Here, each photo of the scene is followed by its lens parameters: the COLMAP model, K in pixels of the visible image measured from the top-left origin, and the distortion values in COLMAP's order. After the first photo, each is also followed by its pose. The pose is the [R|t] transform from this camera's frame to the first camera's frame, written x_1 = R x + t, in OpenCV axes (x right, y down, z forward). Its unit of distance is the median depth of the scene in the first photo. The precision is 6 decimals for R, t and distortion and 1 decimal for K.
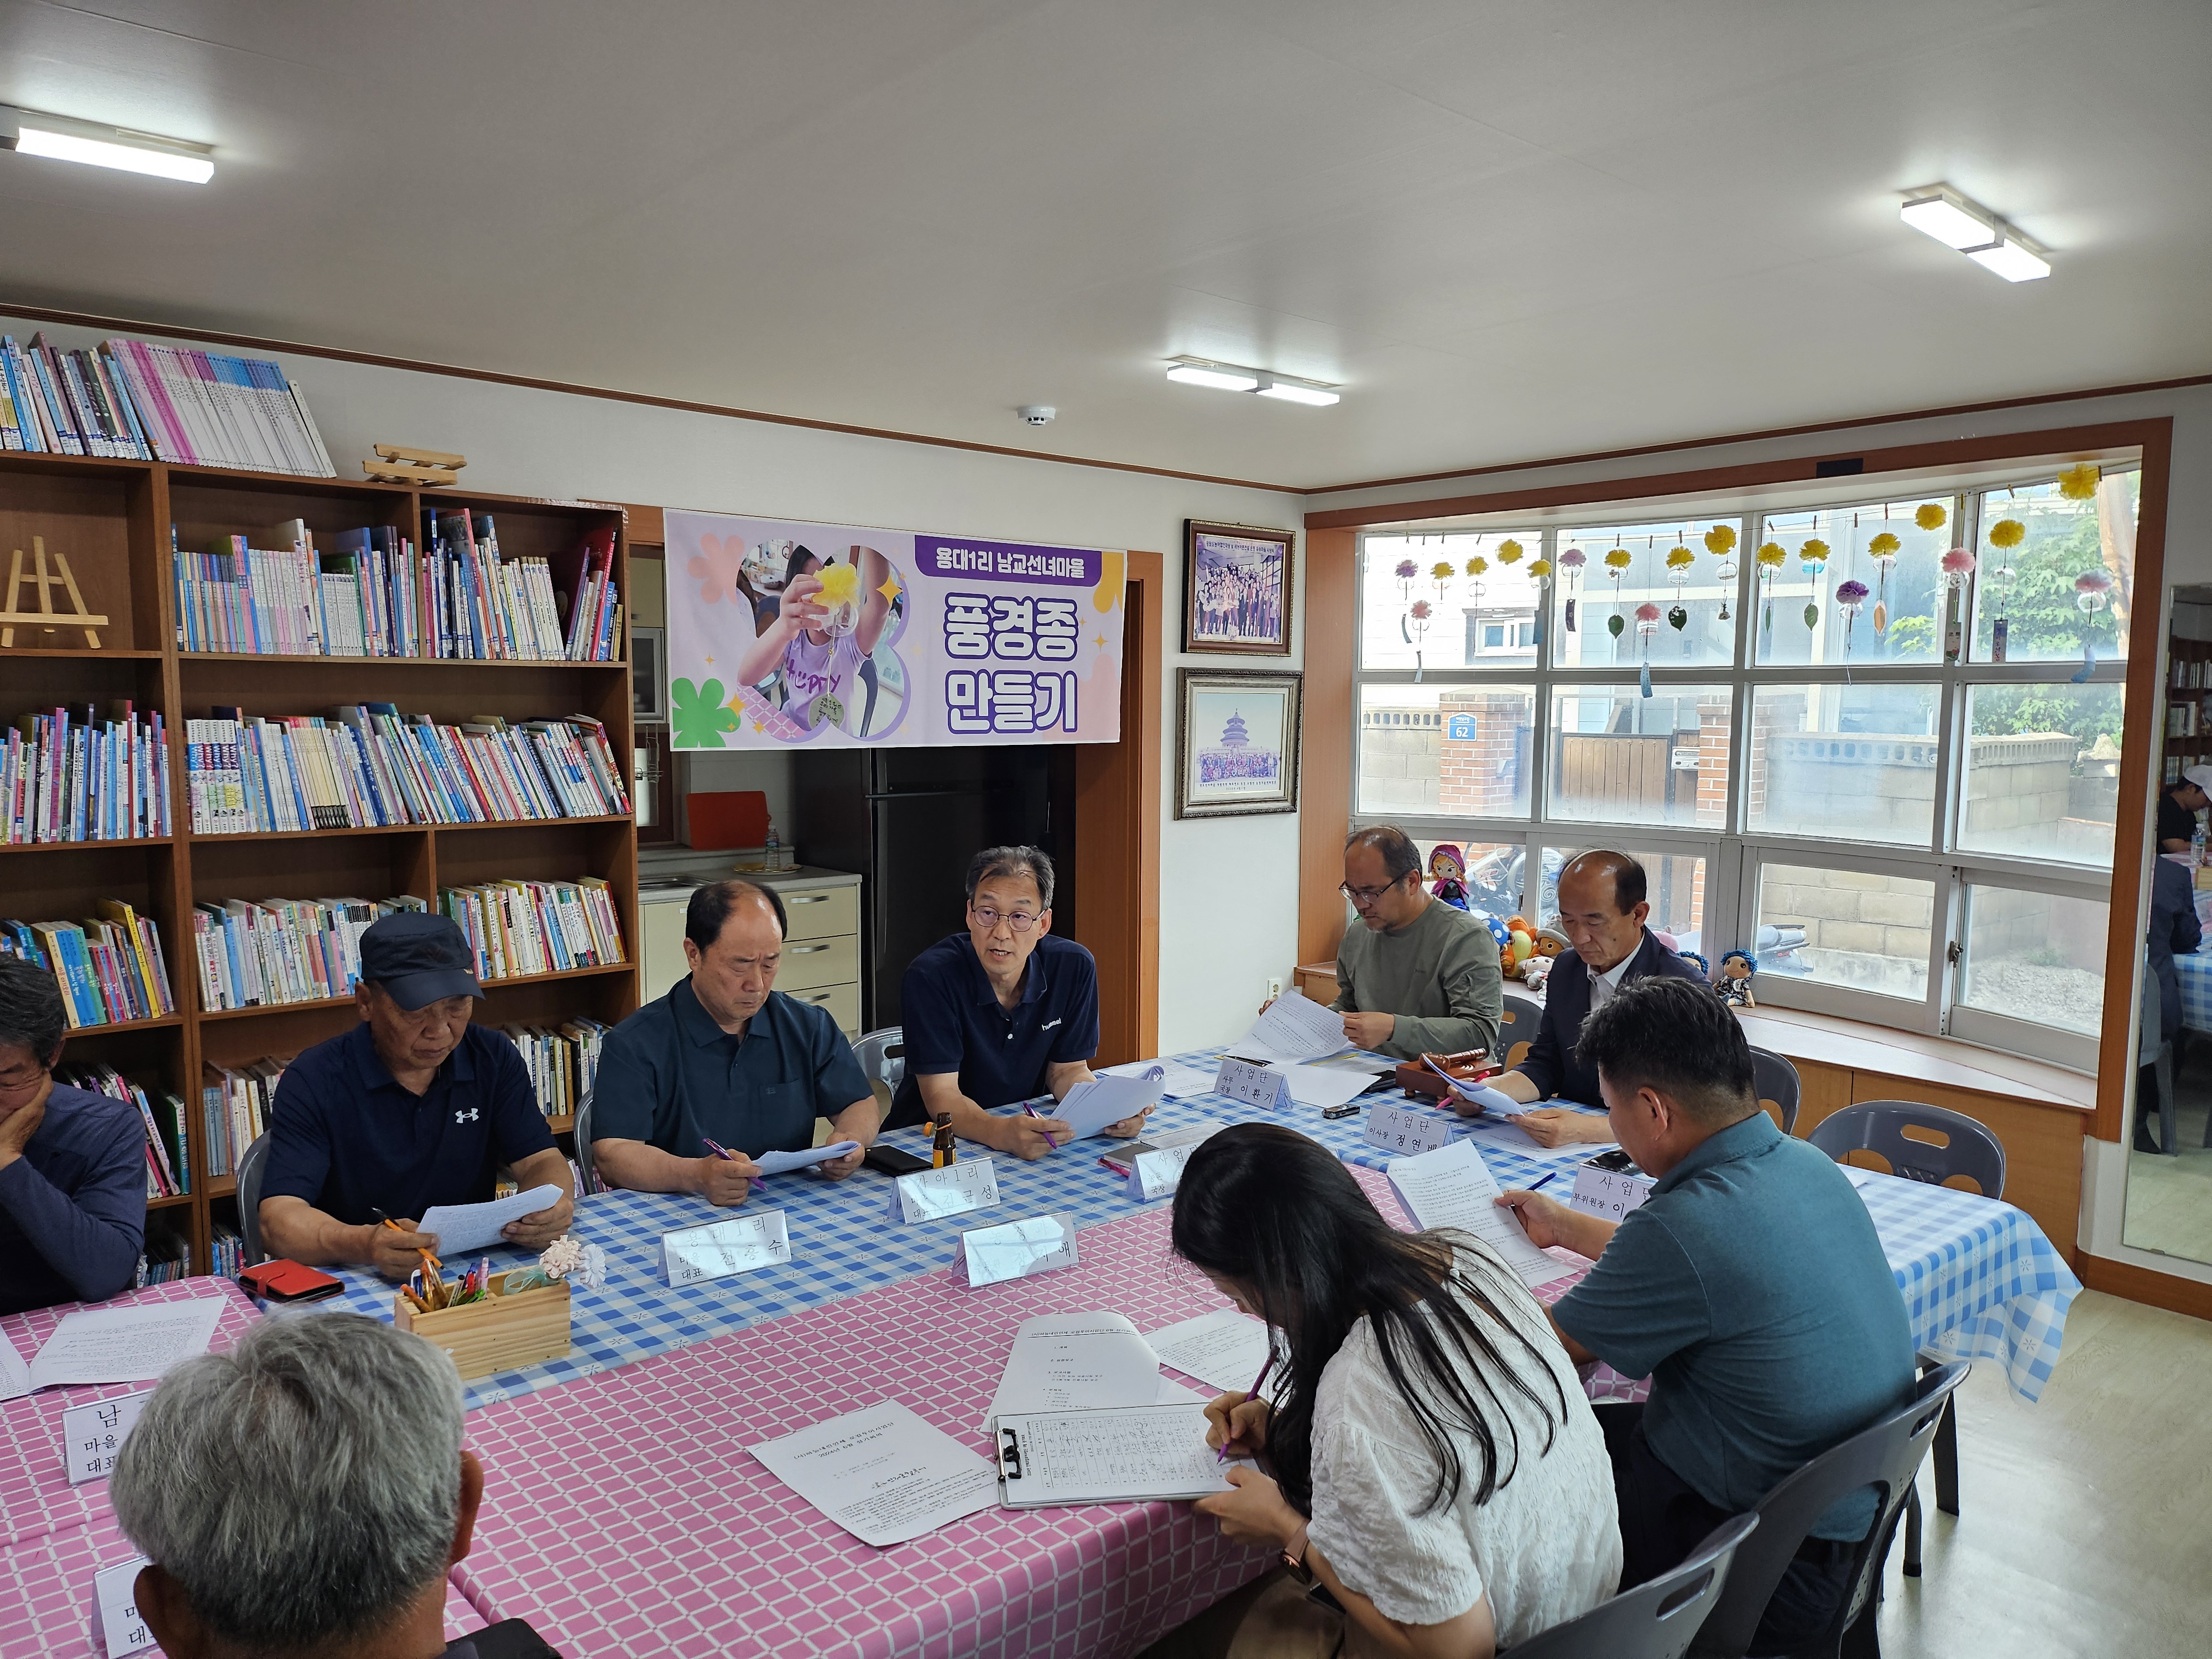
lens RADIAL K [[1539.8, 0, 1101.4], [0, 1539.8, 858.8], [0, 0, 1]] dist [0.051901, -0.059286]
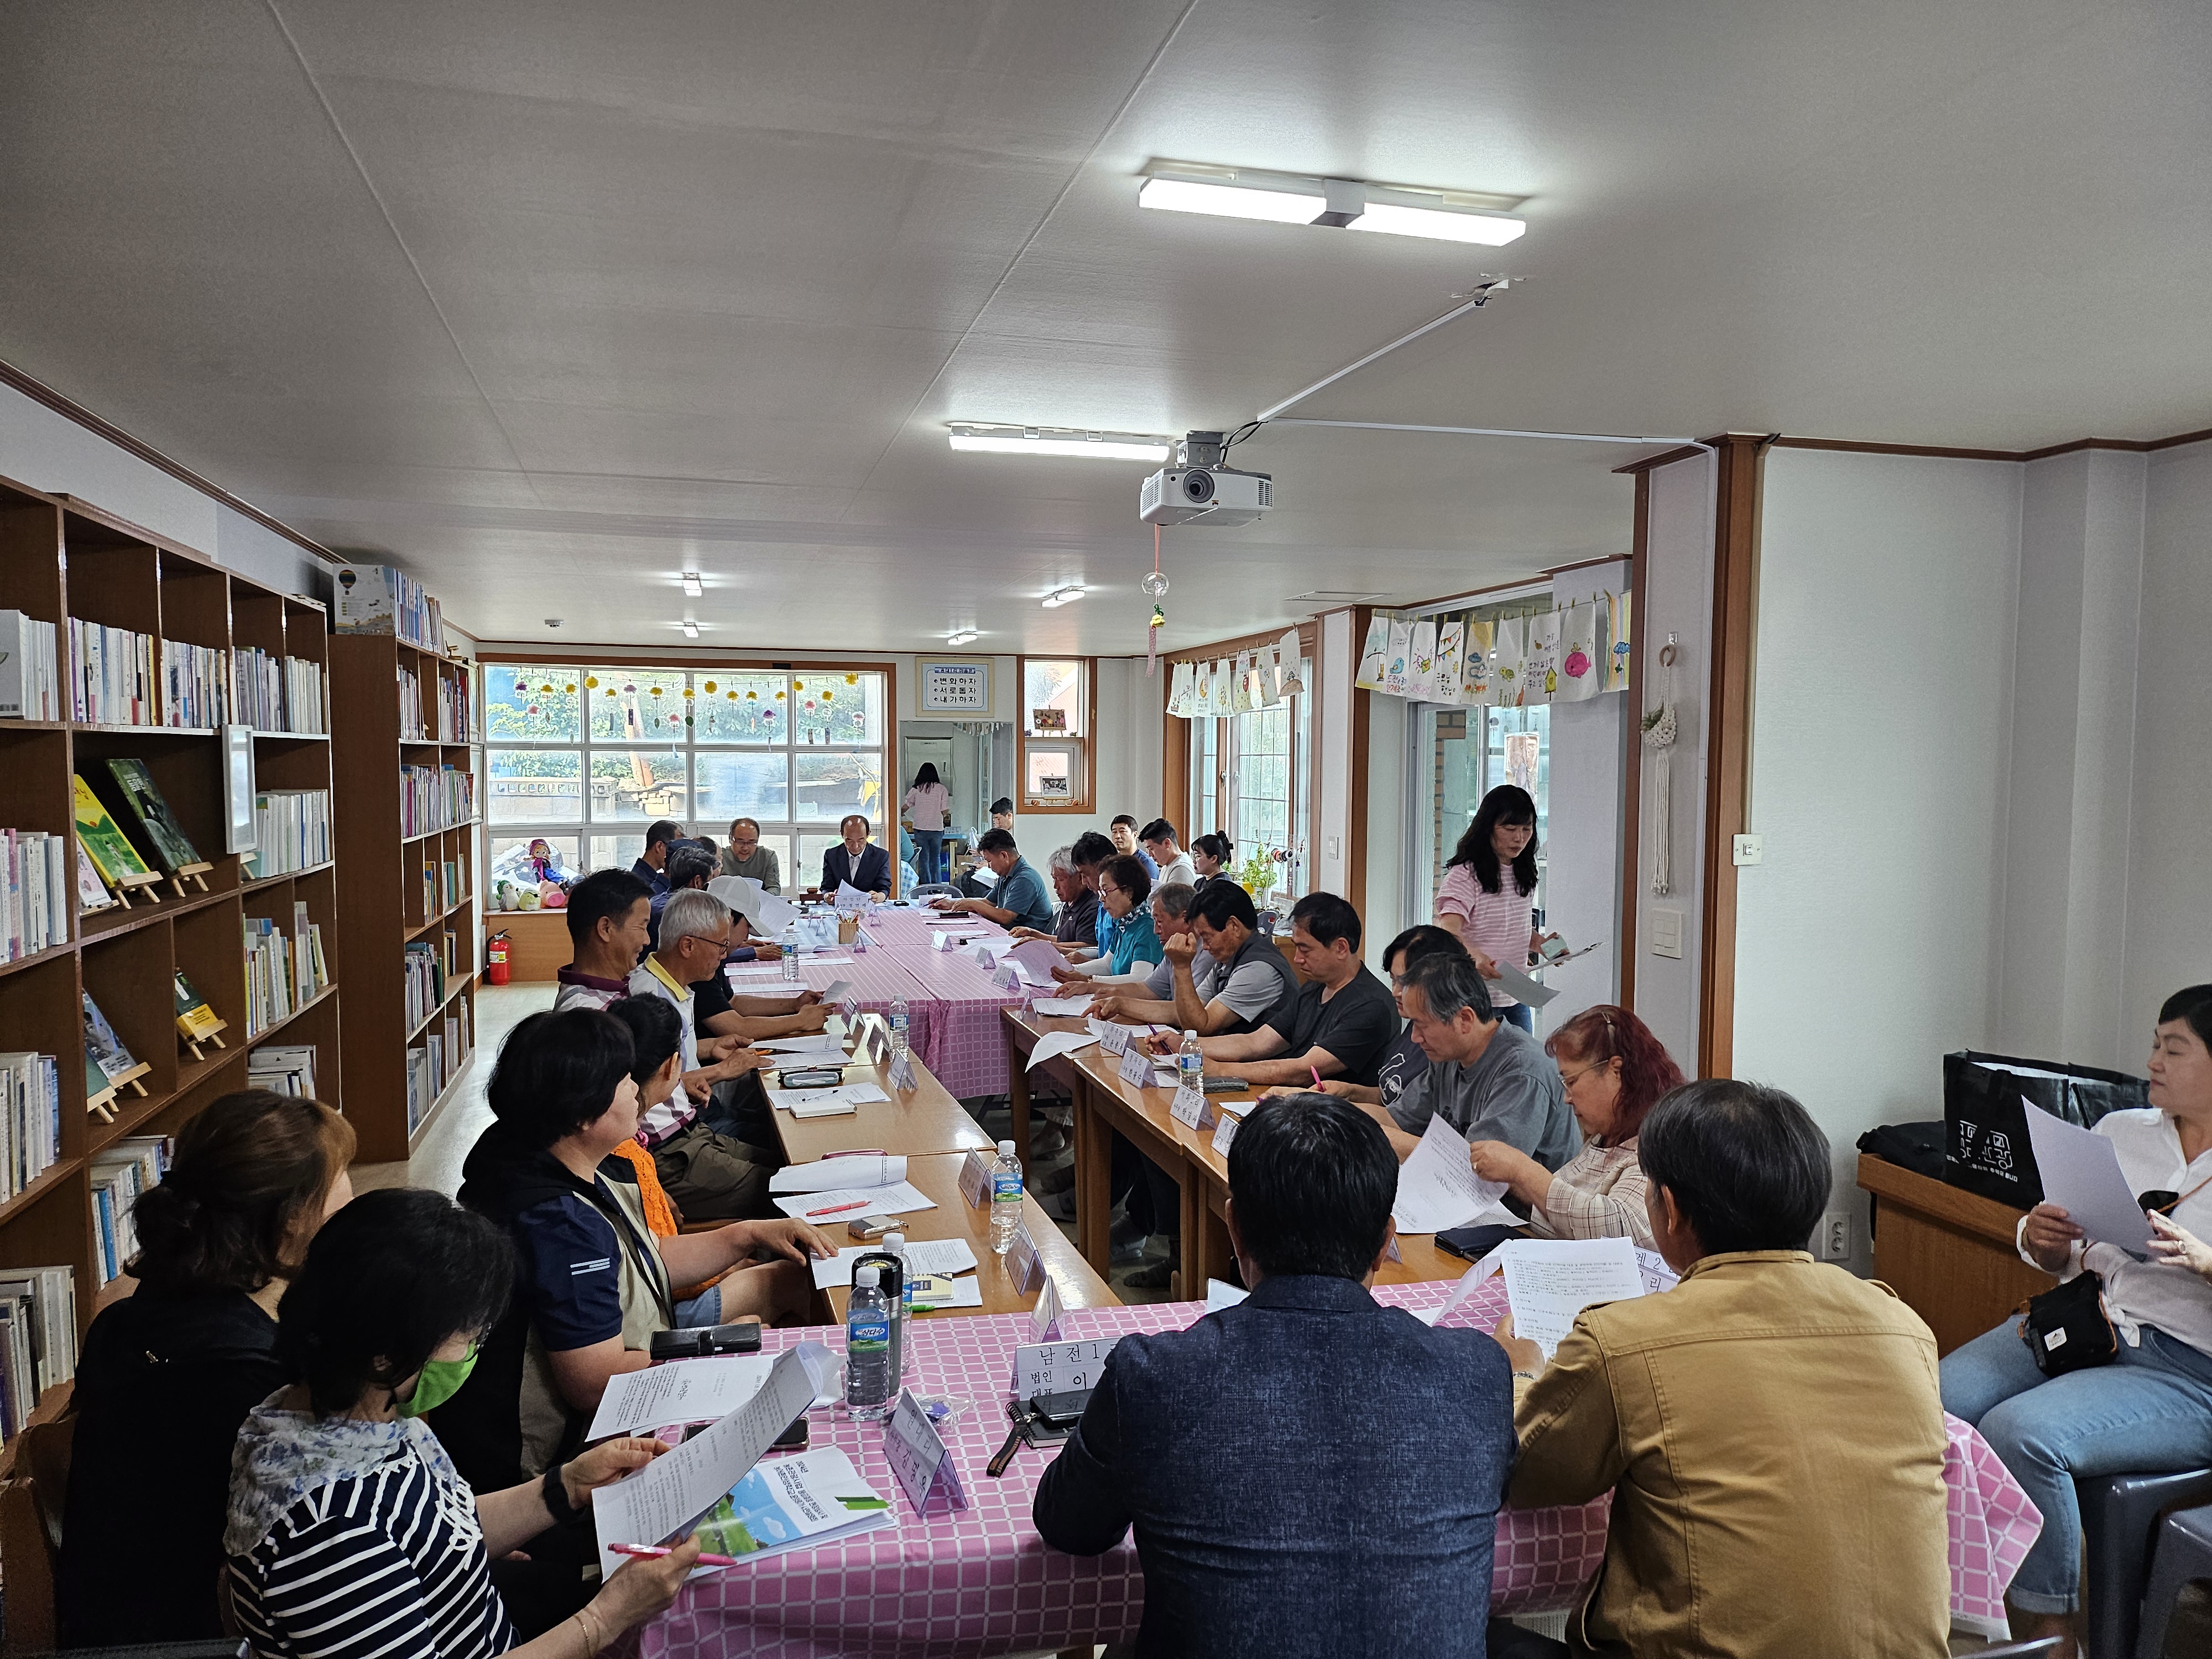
lens RADIAL K [[1539.8, 0, 1101.4], [0, 1539.8, 858.8], [0, 0, 1]] dist [0.051901, -0.059286]
pose [[0.451784, -0.059425, 0.890146, -1.423952], [0.091463, 0.995607, 0.020045, 0.048625], [-0.887426, 0.072360, 0.455235, -0.520795]]
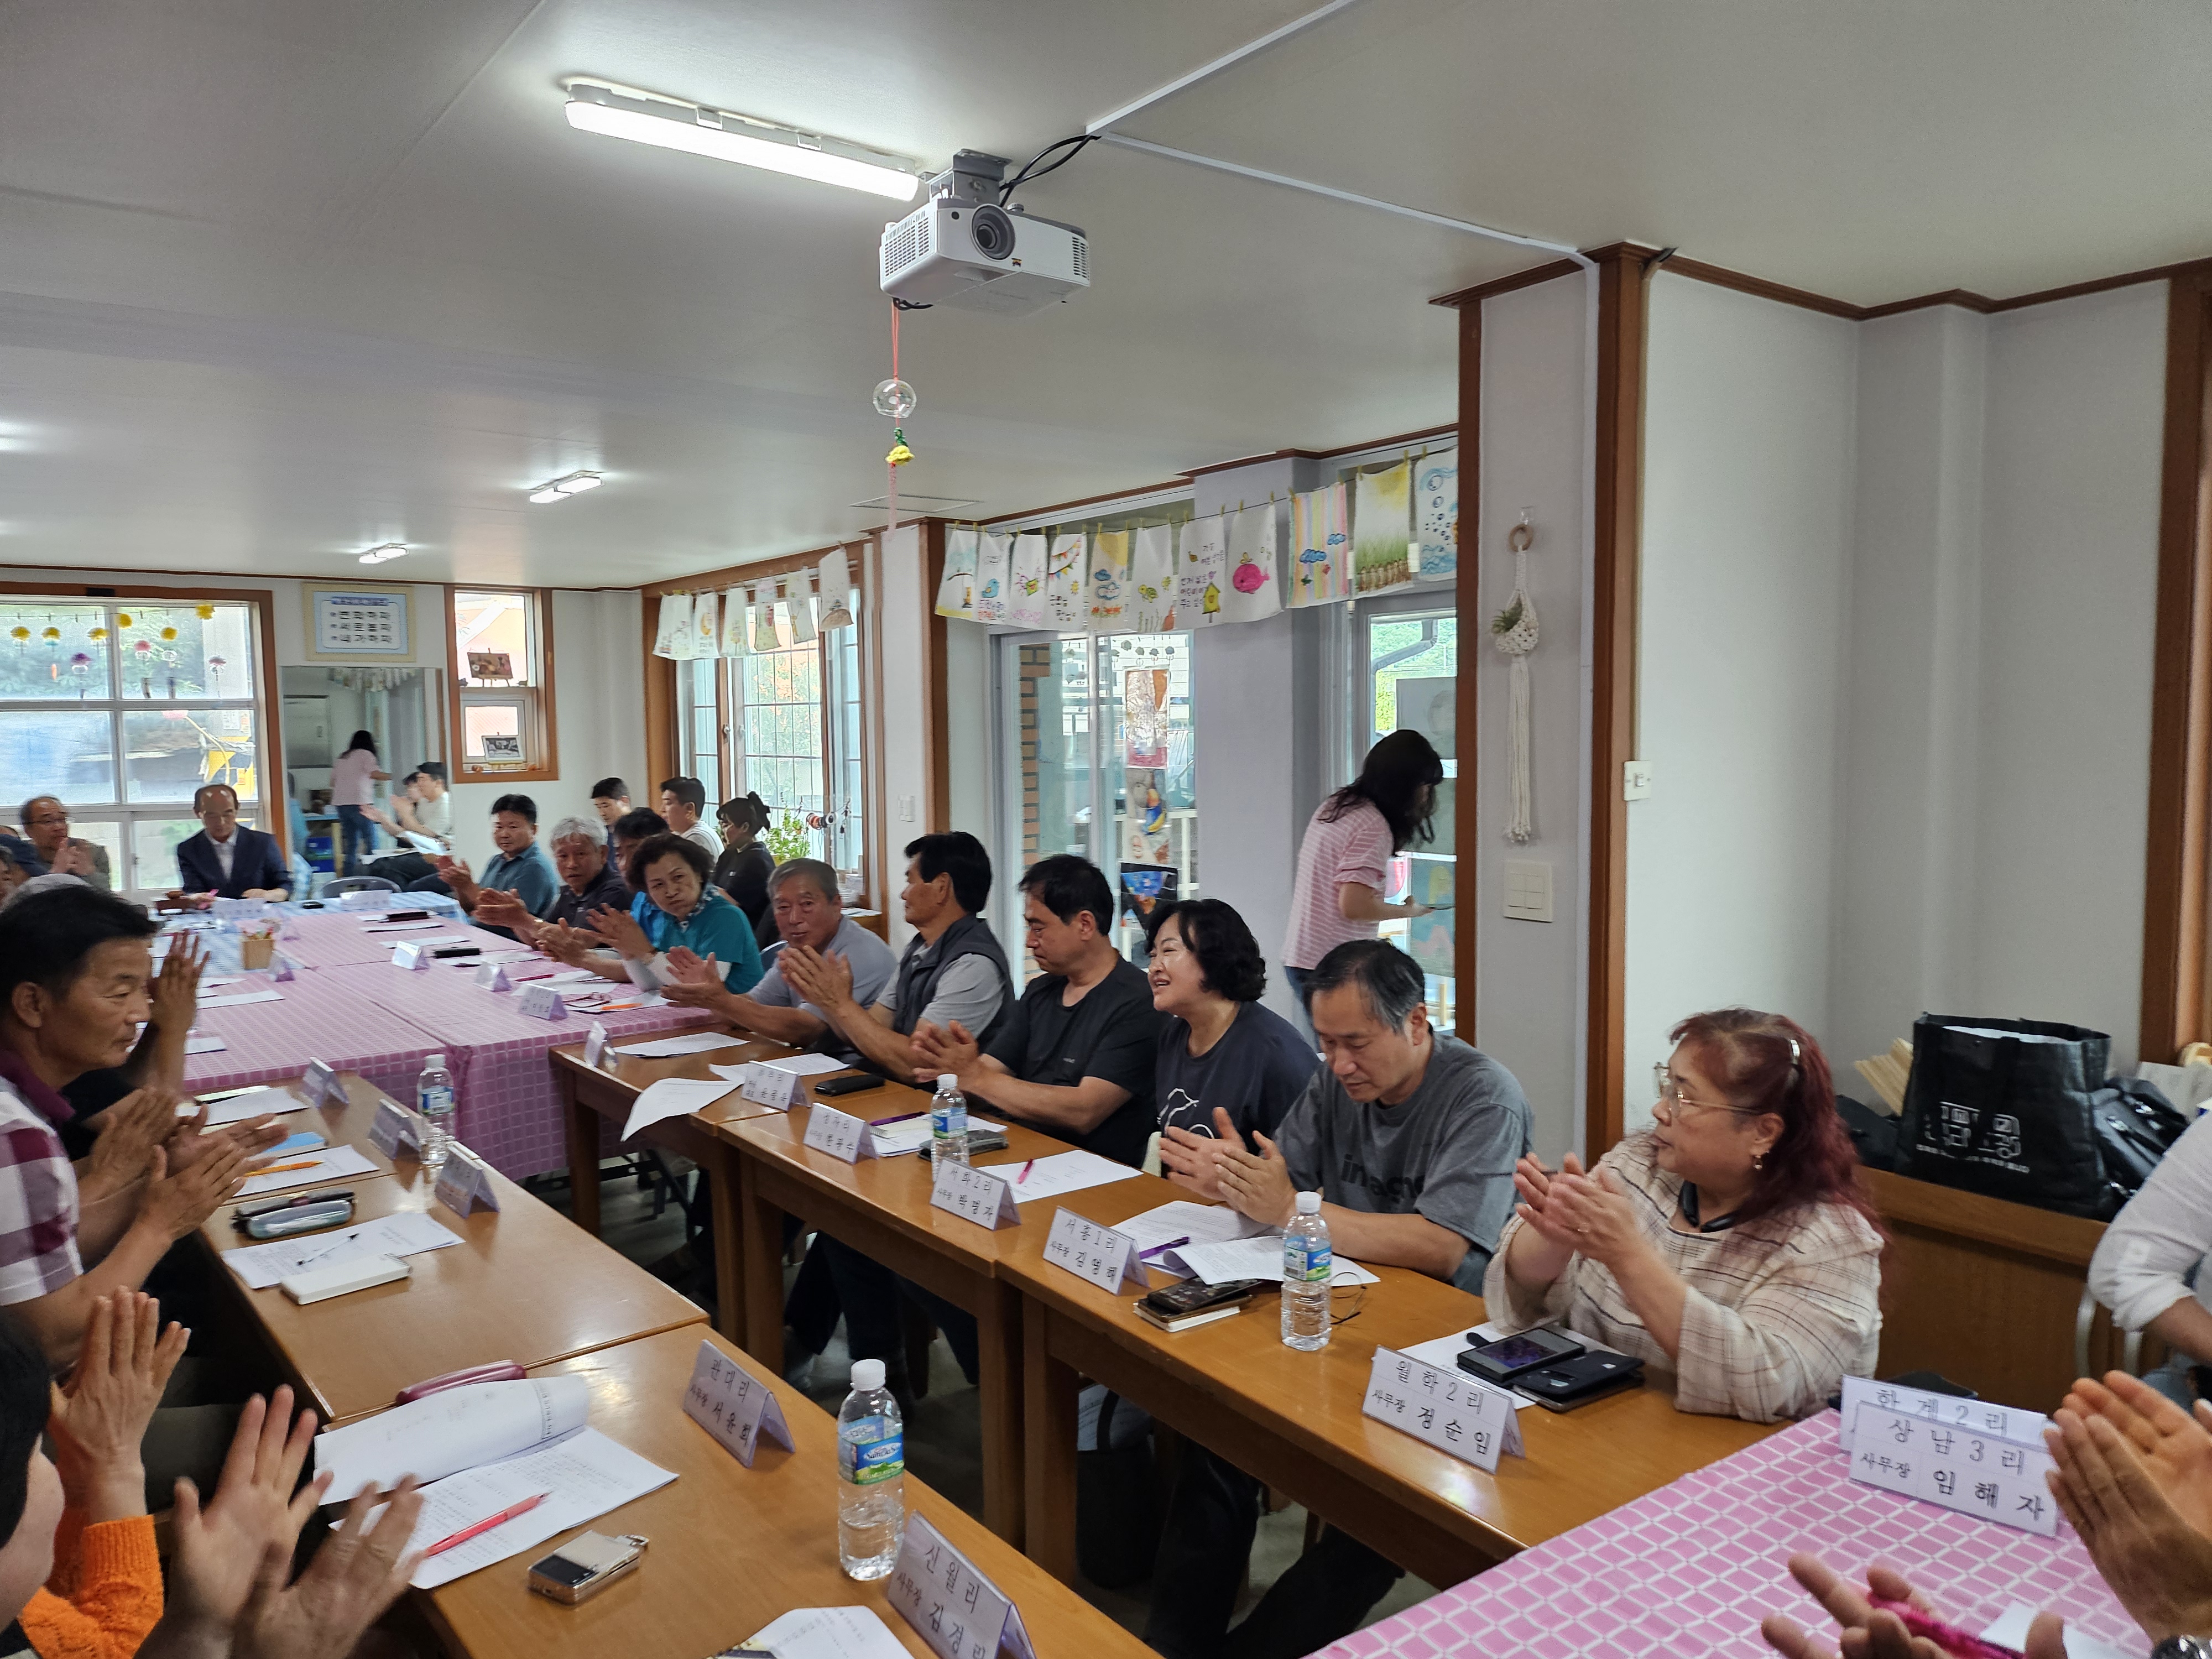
lens RADIAL K [[1536.7, 0, 1103.0], [0, 1536.7, 836.2], [0, 0, 1]] dist [0.064768, -0.073360]
pose [[0.080416, -0.078524, 0.993664, -1.199453], [0.118386, 0.990588, 0.068700, 0.043252], [-0.989706, 0.112112, 0.088956, -0.277206]]
